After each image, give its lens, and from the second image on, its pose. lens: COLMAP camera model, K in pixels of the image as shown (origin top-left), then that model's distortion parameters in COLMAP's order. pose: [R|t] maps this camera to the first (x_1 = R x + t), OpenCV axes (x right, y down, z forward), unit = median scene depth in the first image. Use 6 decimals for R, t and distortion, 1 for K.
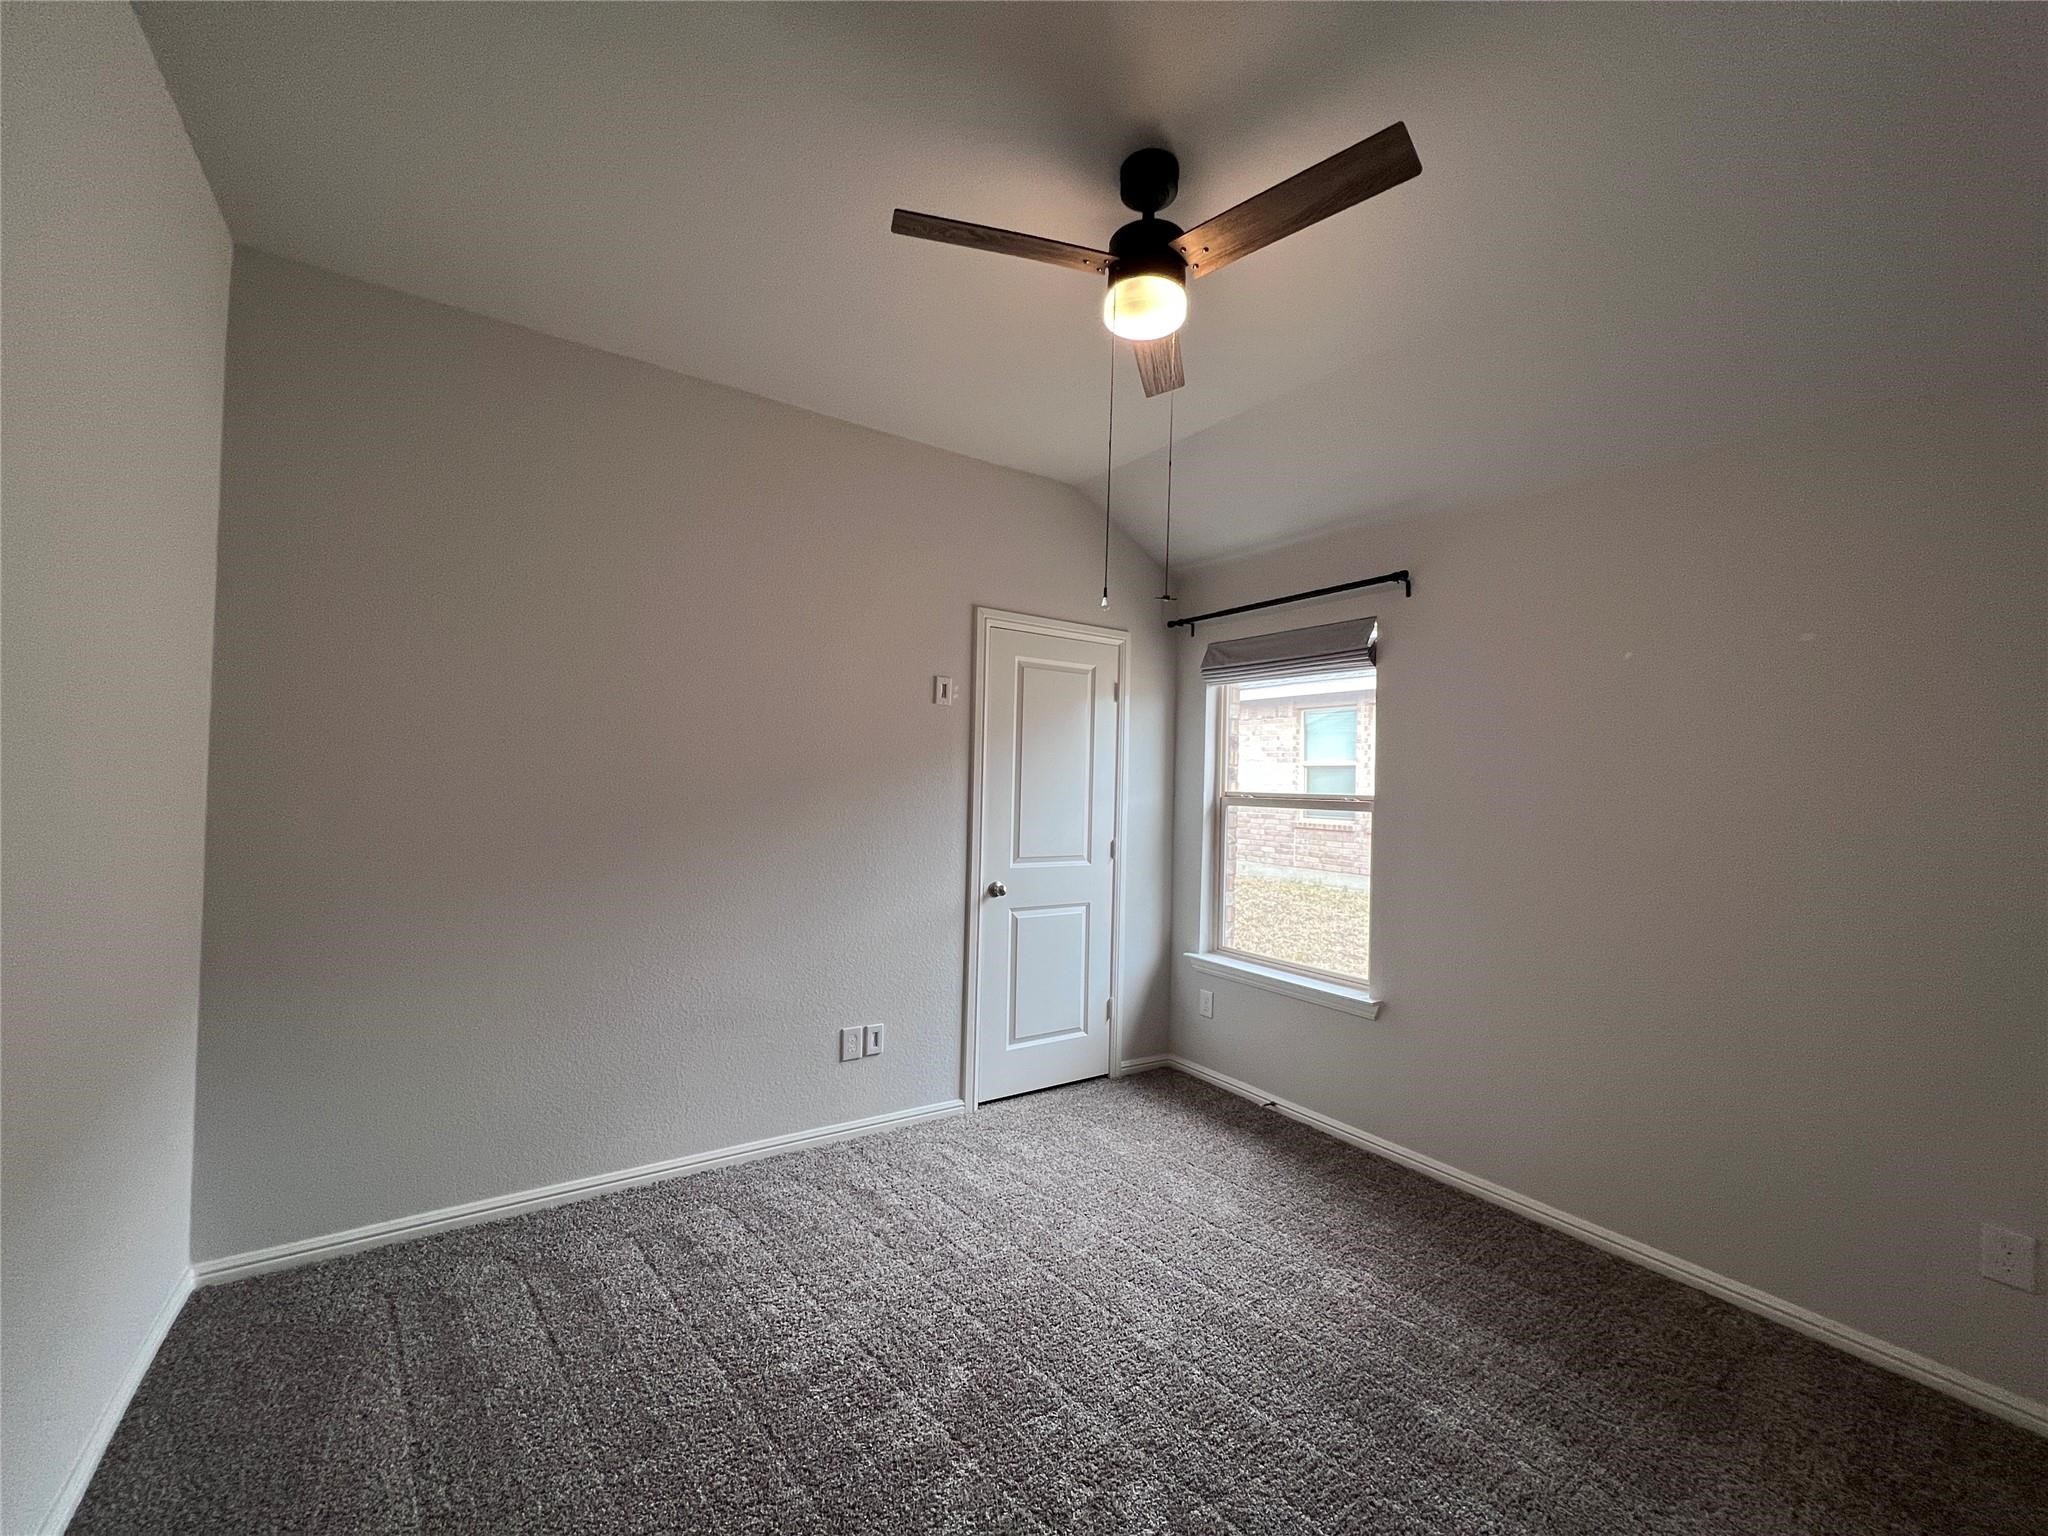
lens RADIAL K [[822.9, 0, 1024.8], [0, 822.9, 777.4], [0, 0, 1]] dist [-0.001846, 0.000520]
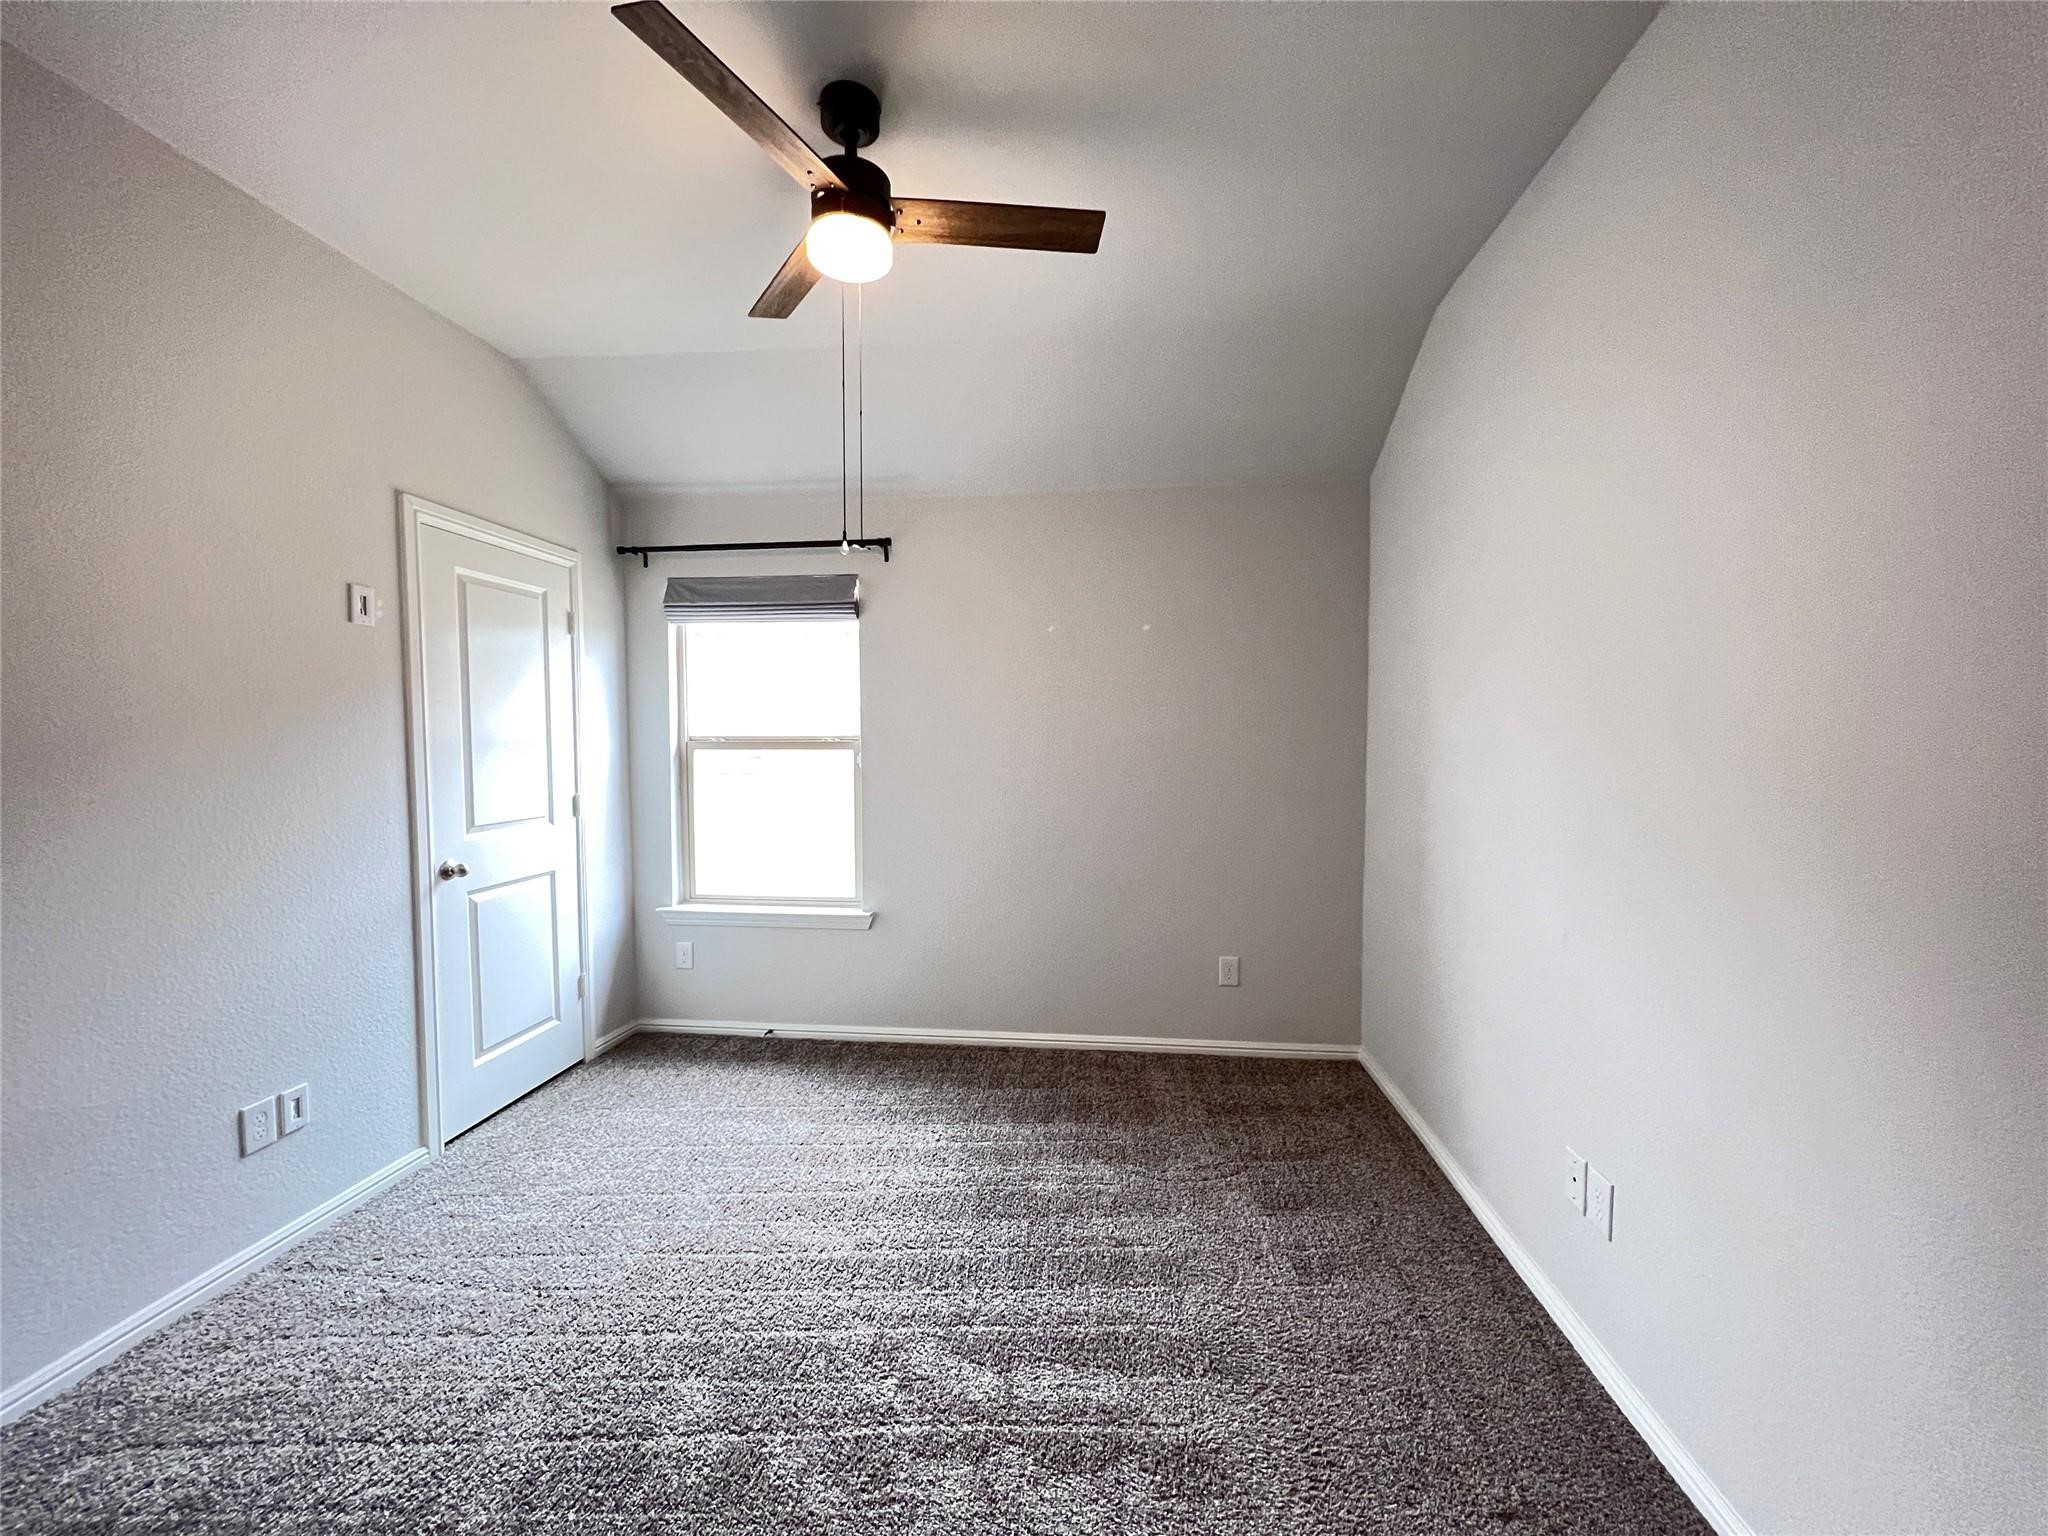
lens RADIAL K [[820.9, 0, 1019.5], [0, 820.9, 778.1], [0, 0, 1]] dist [-0.001634, 0.000720]
pose [[0.643344, -0.066849, 0.762653, -0.279858], [0.010649, 0.996865, 0.078395, -0.005193], [-0.765503, -0.042314, 0.642040, 0.097990]]
